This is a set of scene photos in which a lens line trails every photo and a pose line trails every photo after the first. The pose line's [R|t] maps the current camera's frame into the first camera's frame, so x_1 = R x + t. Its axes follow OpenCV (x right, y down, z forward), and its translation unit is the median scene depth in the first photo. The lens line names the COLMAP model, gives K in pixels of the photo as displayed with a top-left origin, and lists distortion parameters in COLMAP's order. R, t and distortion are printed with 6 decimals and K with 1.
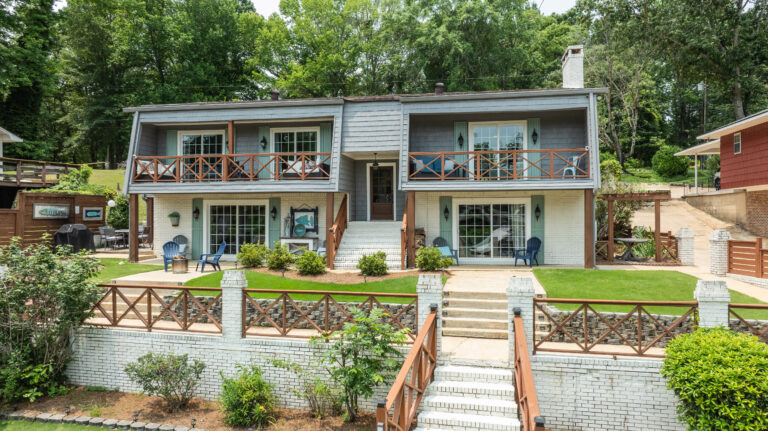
lens RADIAL K [[544.5, 0, 384.0], [0, 544.5, 215.5], [0, 0, 1]] dist [-0.007301, -0.002515]
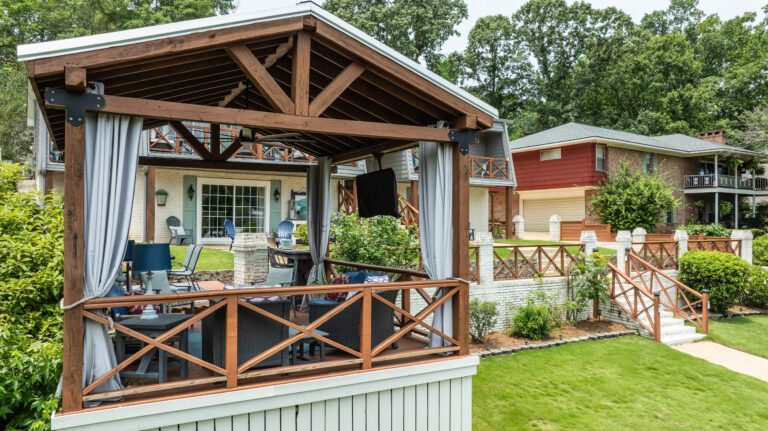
lens RADIAL K [[544.5, 0, 384.0], [0, 544.5, 215.5], [0, 0, 1]] dist [-0.007301, -0.002515]
pose [[0.721330, 0.010967, 0.692505, -0.761094], [-0.018348, 0.999826, 0.003278, 0.026201], [-0.692349, -0.015071, 0.721406, 0.143666]]
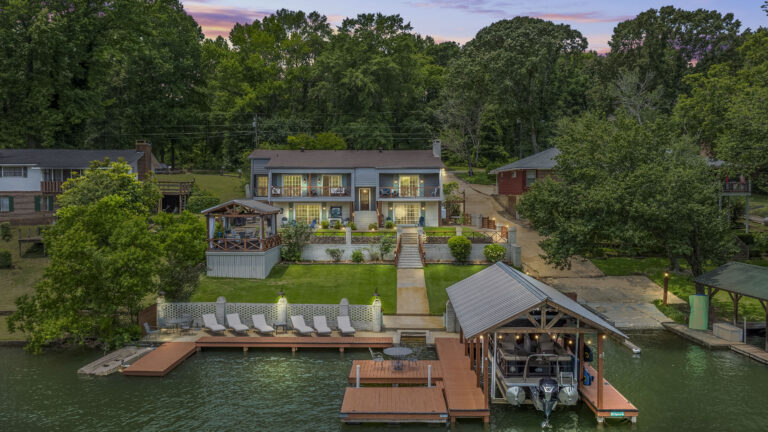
lens RADIAL K [[600.7, 0, 381.4], [0, 600.7, 244.4], [0, 0, 1]] dist [-0.035504, -0.001621]
pose [[0.977411, -0.021826, 0.210217, -0.543644], [0.001670, 0.995420, 0.095582, -0.106628], [-0.211340, -0.093072, 0.972971, -1.851890]]
